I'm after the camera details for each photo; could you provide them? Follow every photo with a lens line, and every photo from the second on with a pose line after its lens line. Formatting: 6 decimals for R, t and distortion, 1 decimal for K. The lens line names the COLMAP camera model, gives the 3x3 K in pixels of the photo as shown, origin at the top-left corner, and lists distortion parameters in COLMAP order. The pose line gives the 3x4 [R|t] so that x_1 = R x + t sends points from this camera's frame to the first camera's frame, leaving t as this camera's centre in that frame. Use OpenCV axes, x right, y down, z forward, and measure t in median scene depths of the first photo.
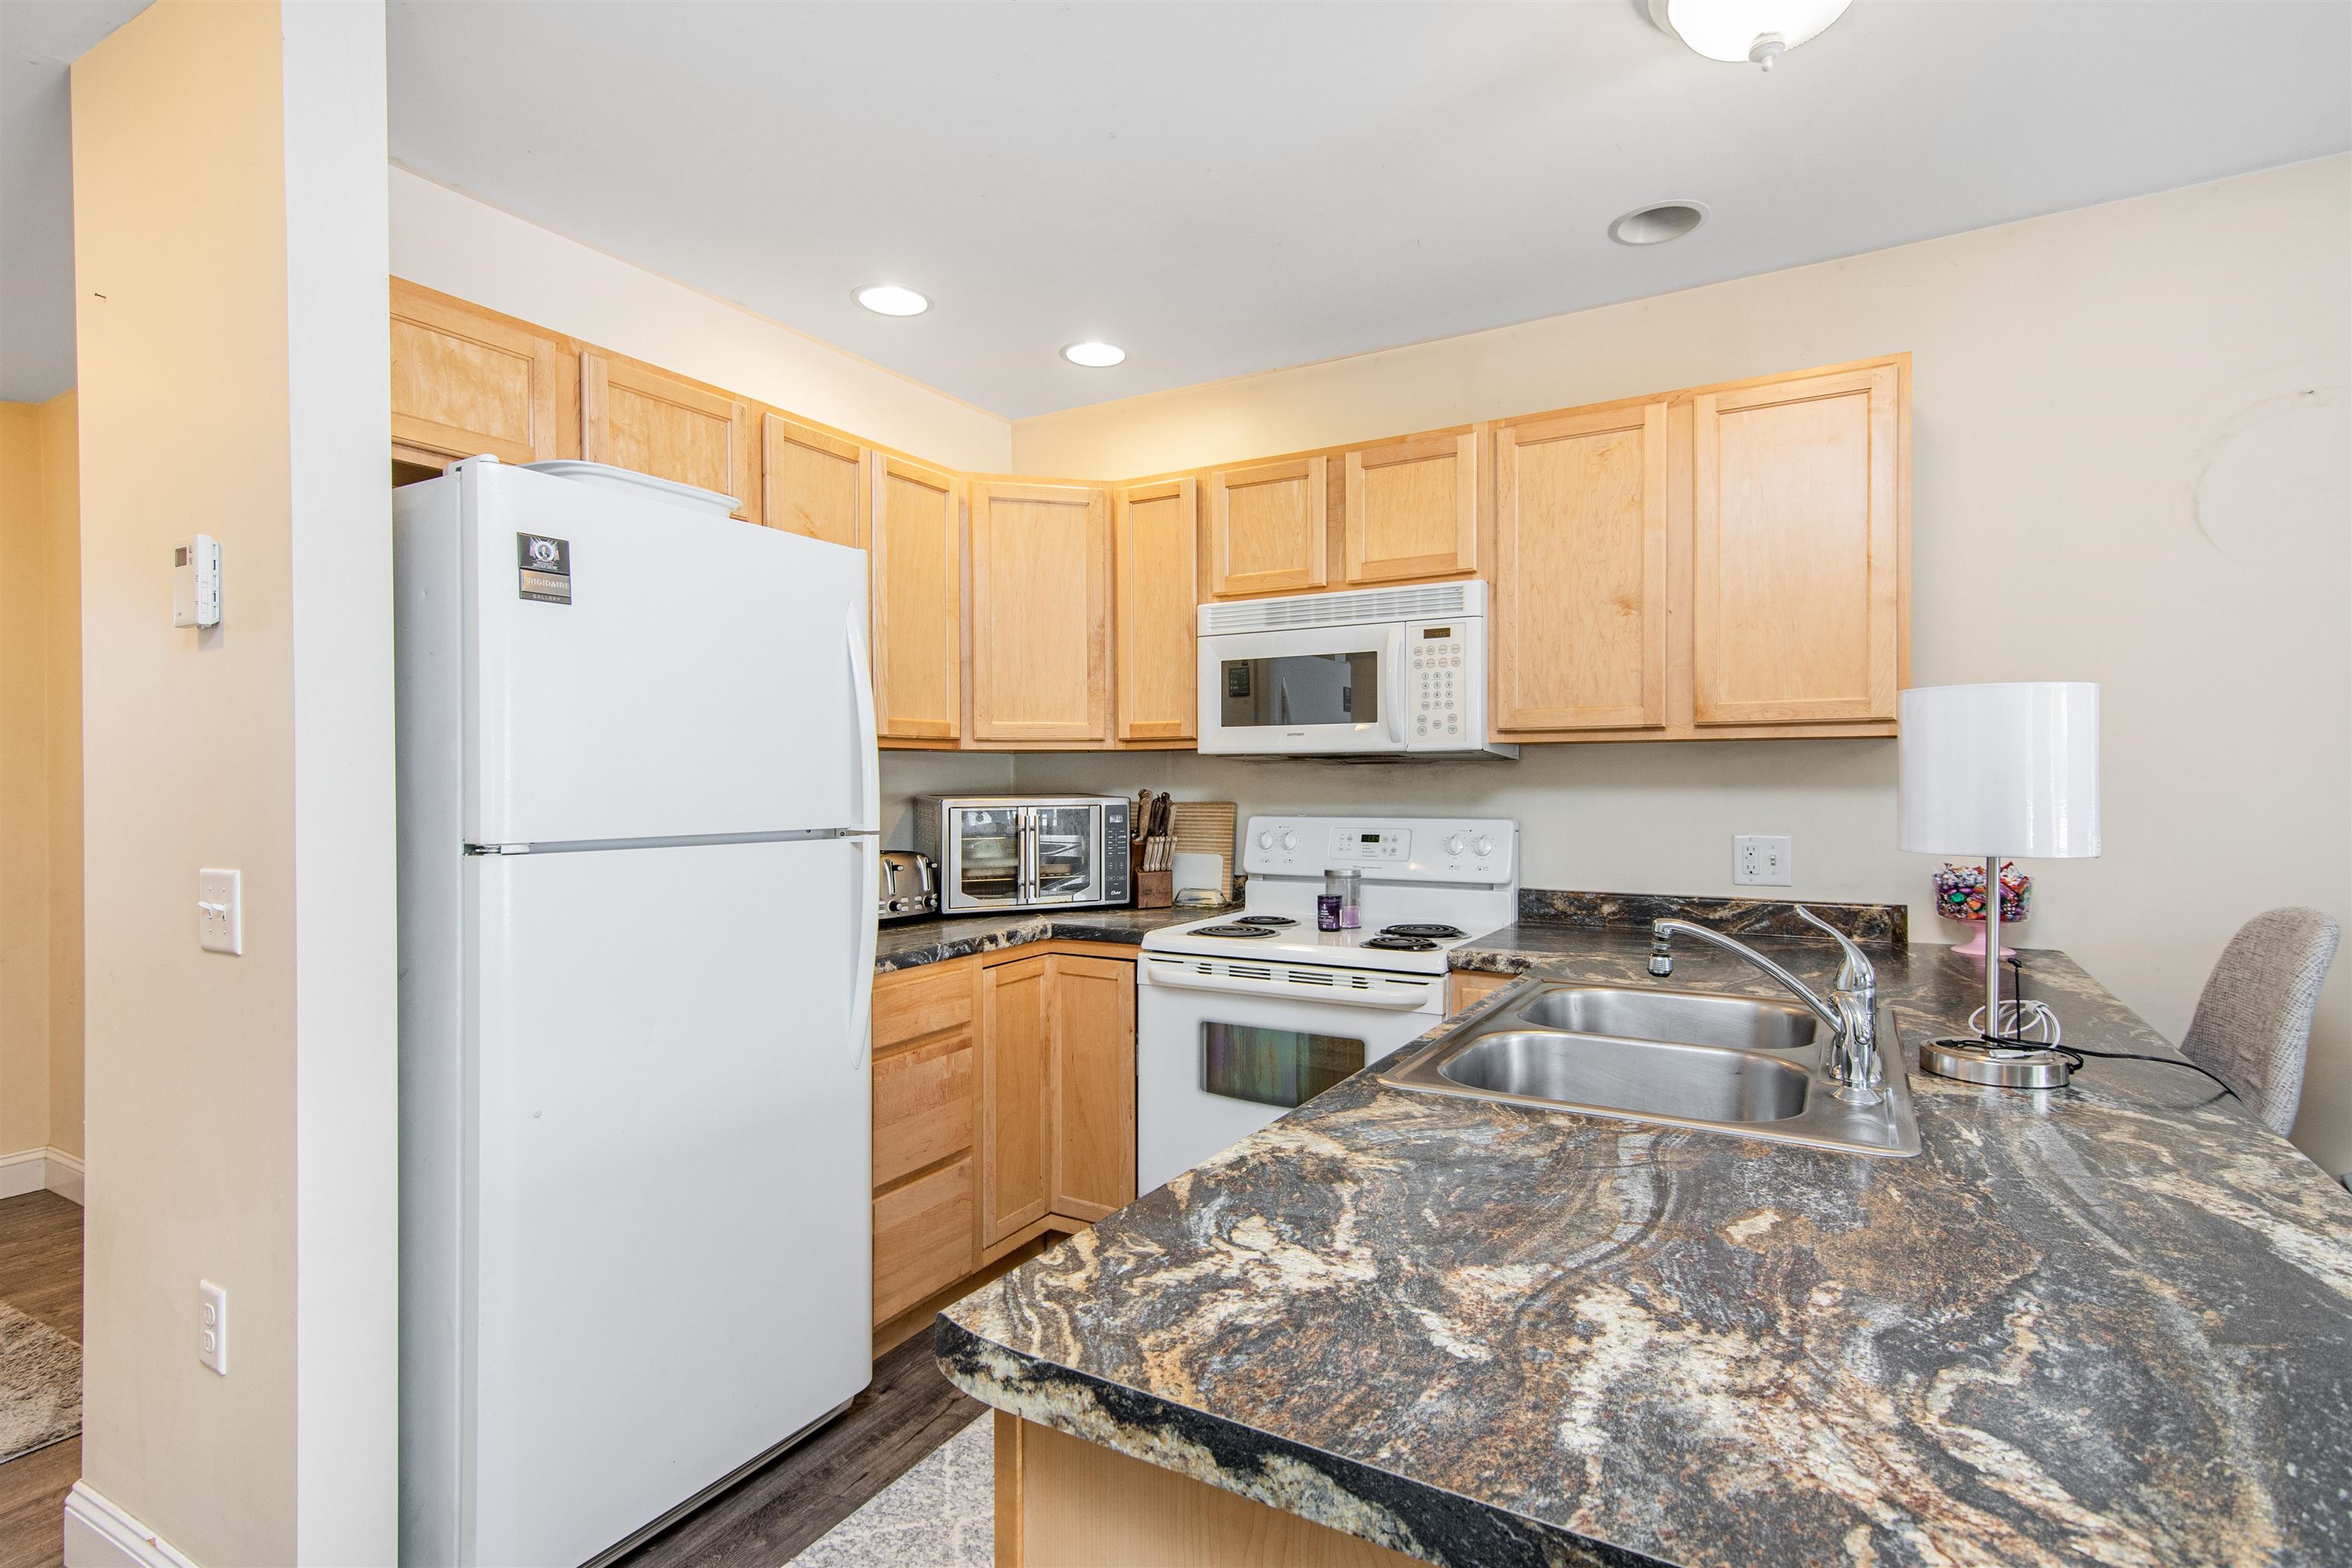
lens RADIAL K [[1148.2, 0, 1198.3], [0, 1148.2, 781.6], [0, 0, 1]] dist [0.022550, -0.010108]
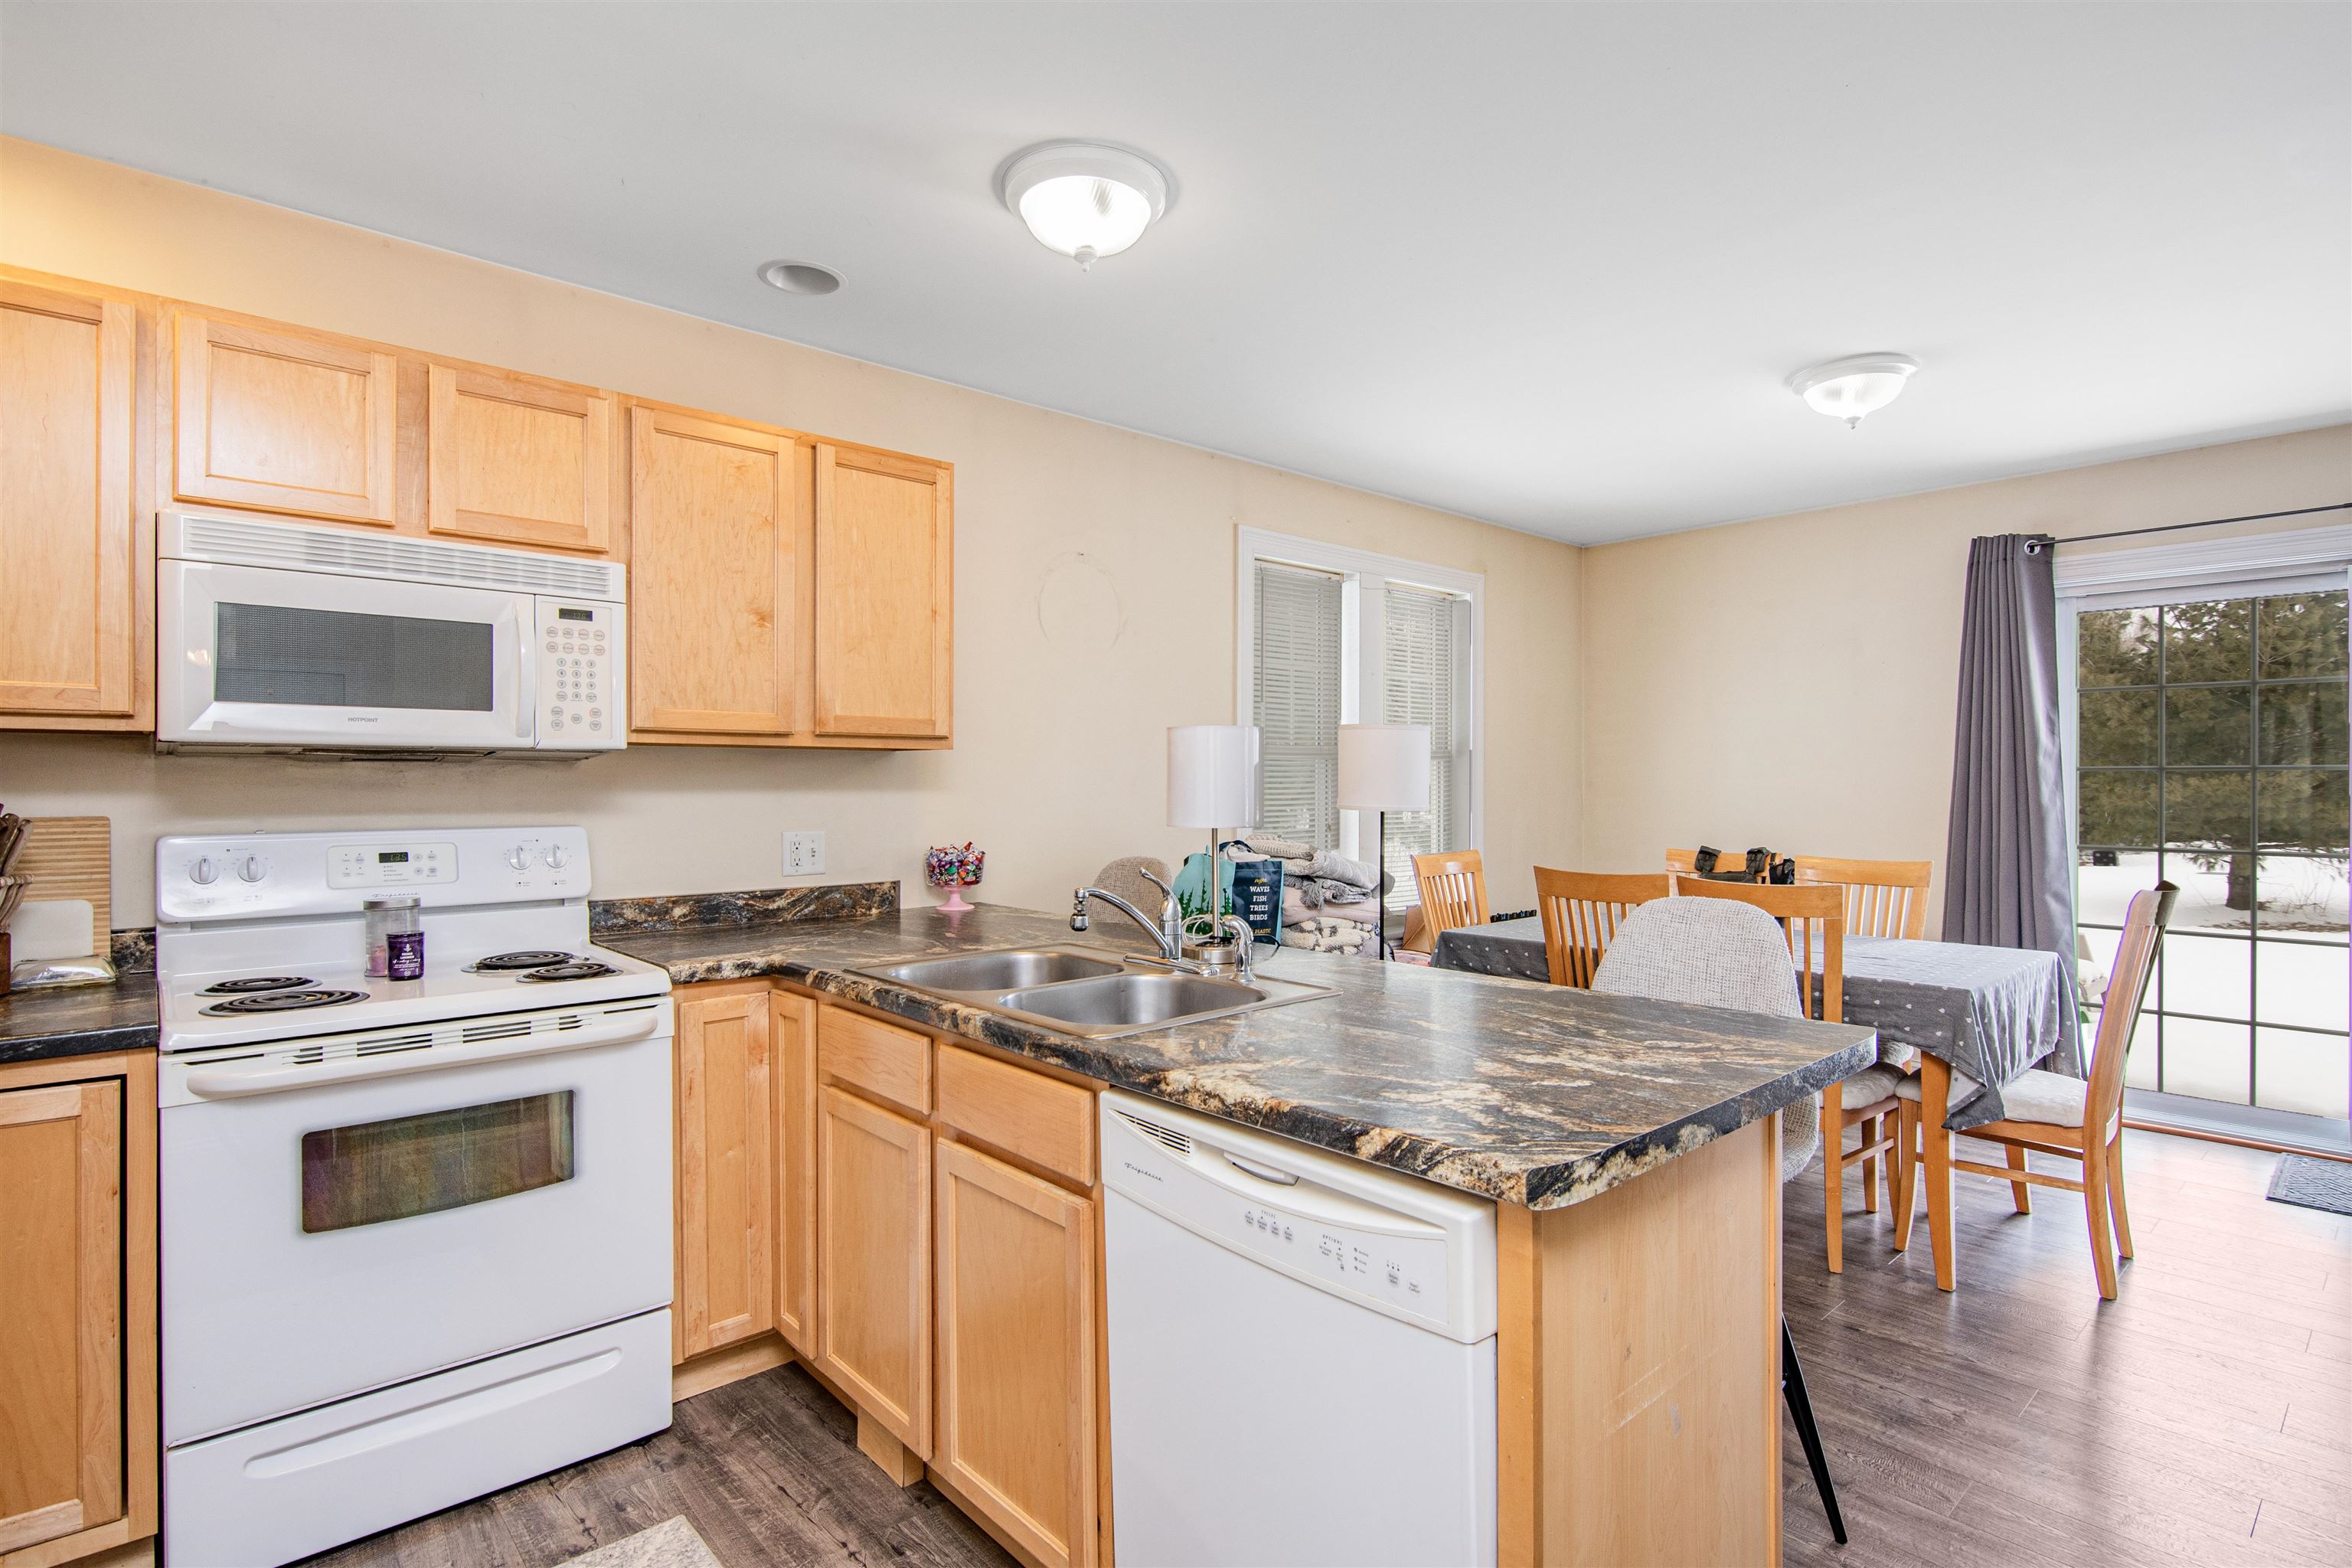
lens RADIAL K [[1148.2, 0, 1175.8], [0, 1148.2, 789.7], [0, 0, 1]] dist [0.022550, -0.010108]
pose [[0.313611, -0.002345, 0.949549, -0.496168], [0.001175, 0.999997, 0.002081, 0.003111], [-0.949551, 0.000463, 0.313613, 0.294446]]
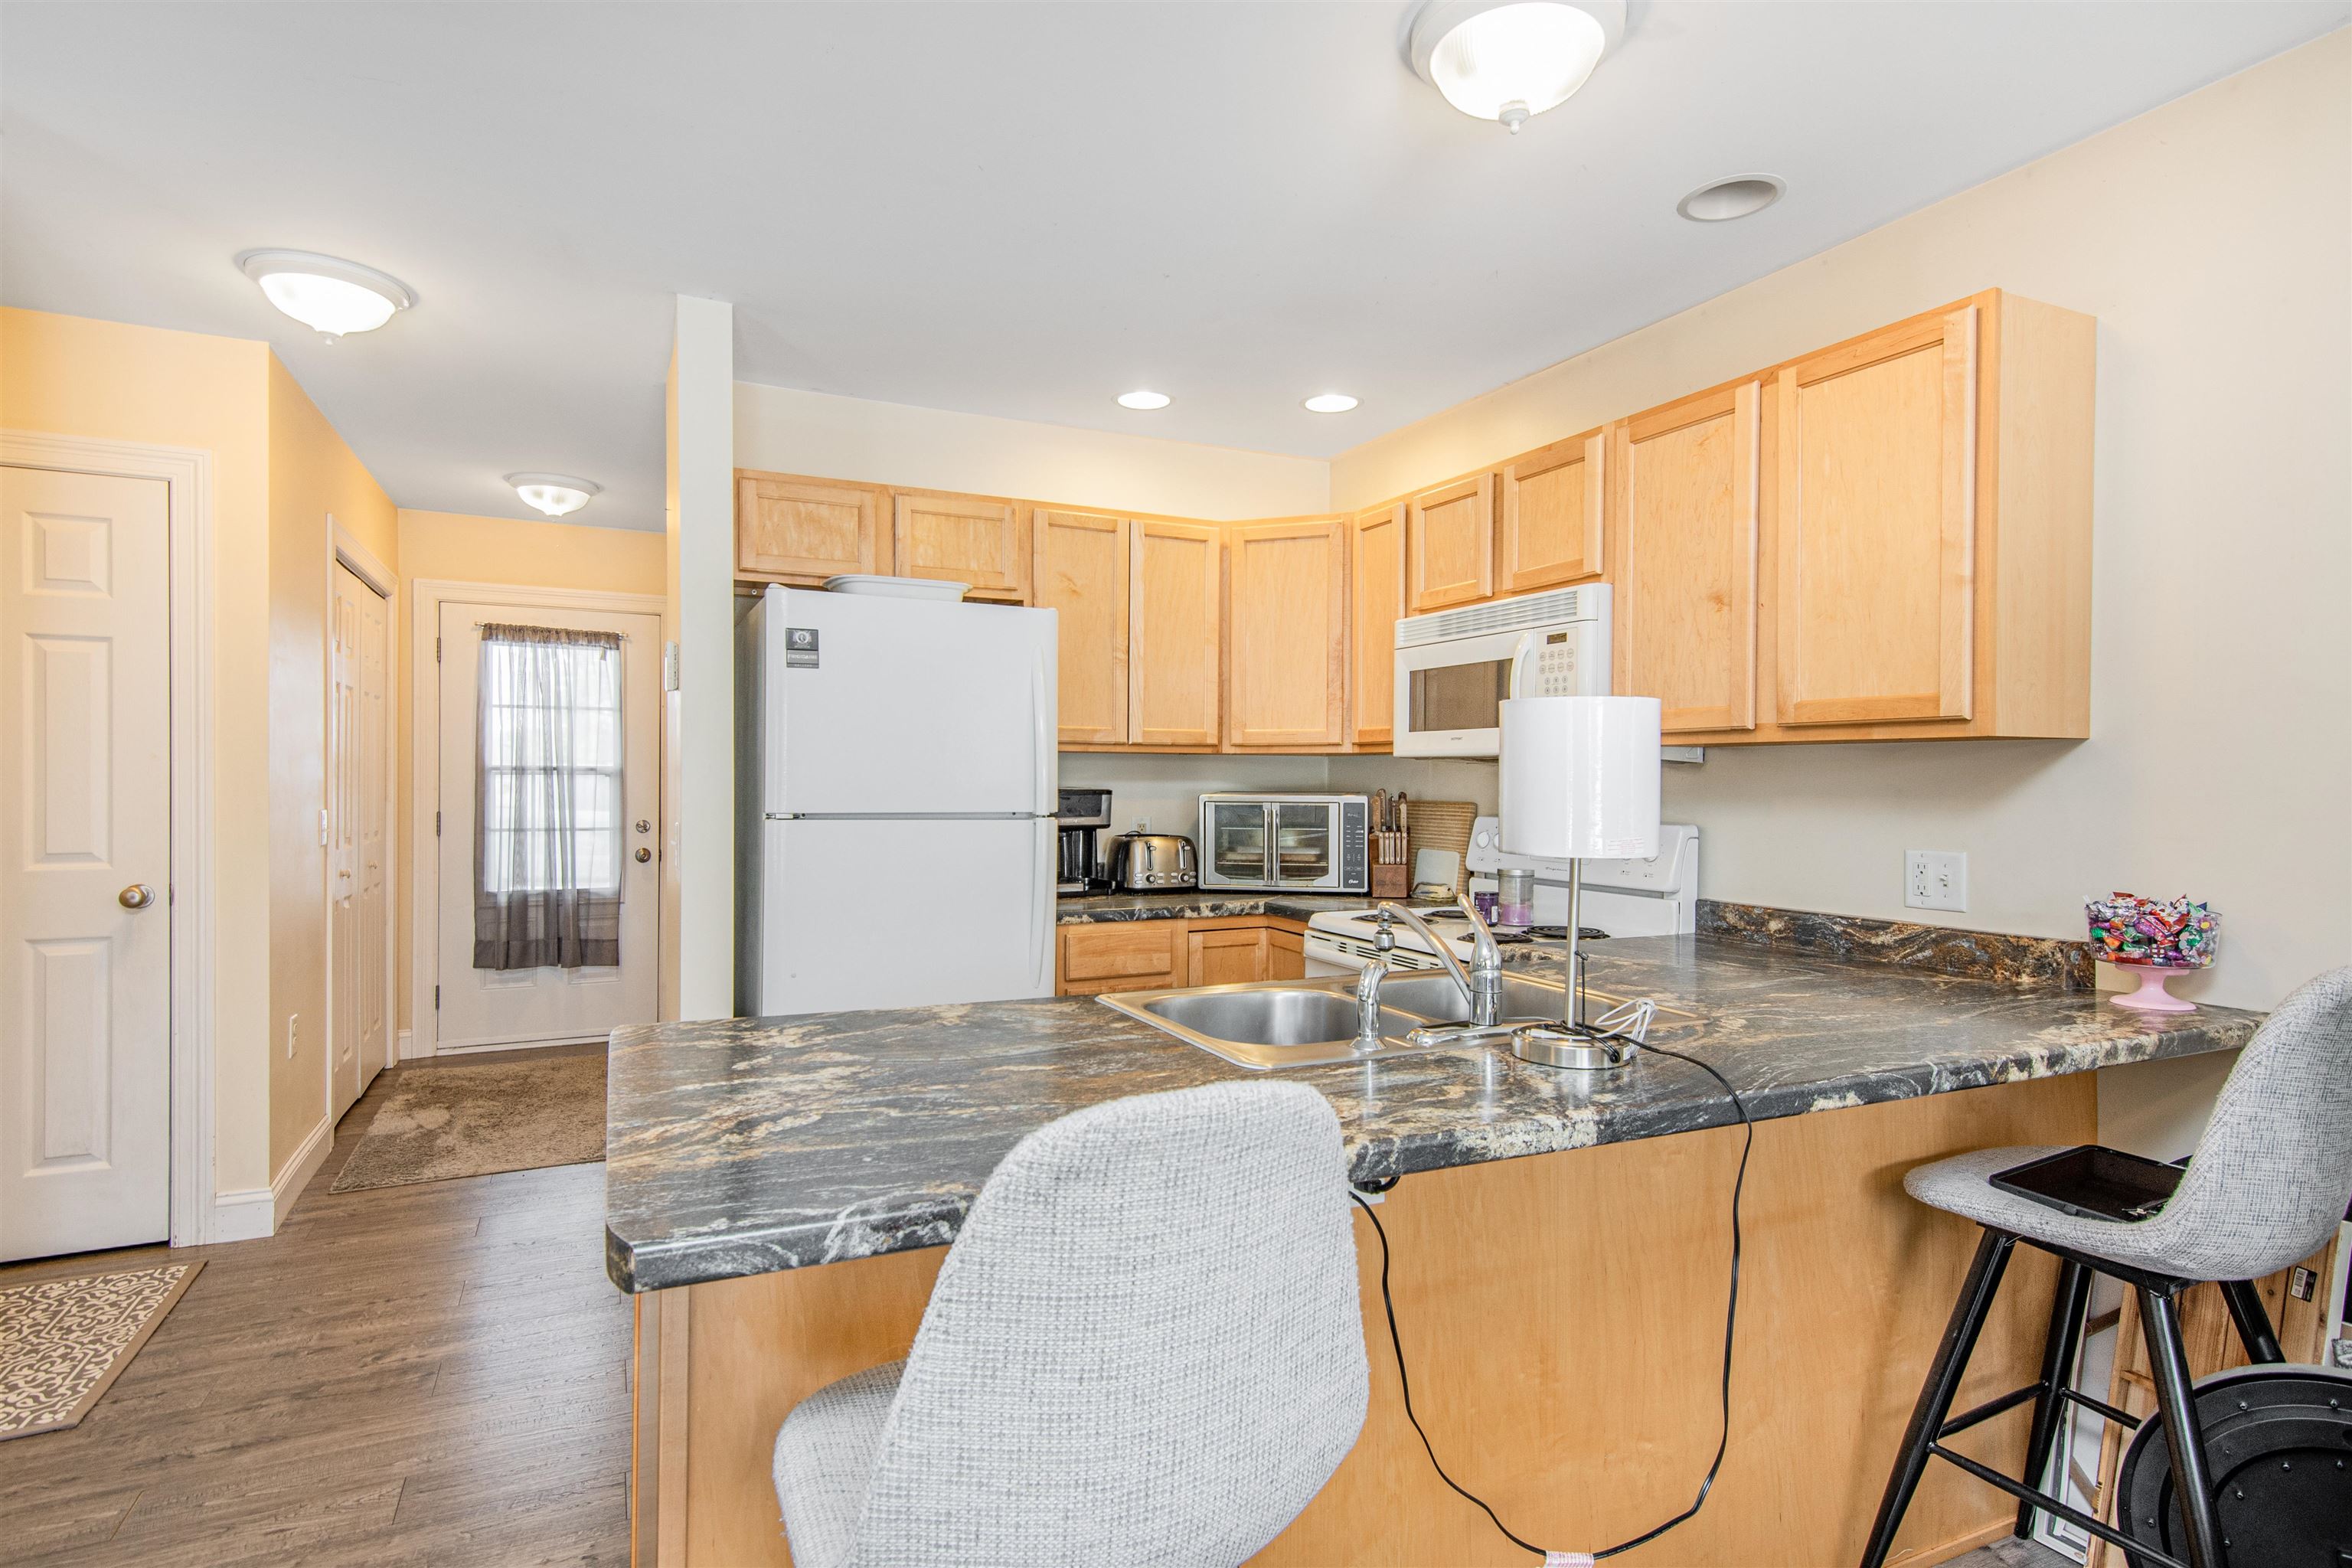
lens RADIAL K [[1202.0, 0, 1157.2], [0, 1202.0, 781.5], [0, 0, 1]] dist [0.016925, -0.002891]
pose [[0.816889, 0.010421, -0.576700, 0.545601], [-0.010429, 0.999940, 0.003297, -0.002442], [0.576700, 0.003321, 0.816949, -0.075243]]
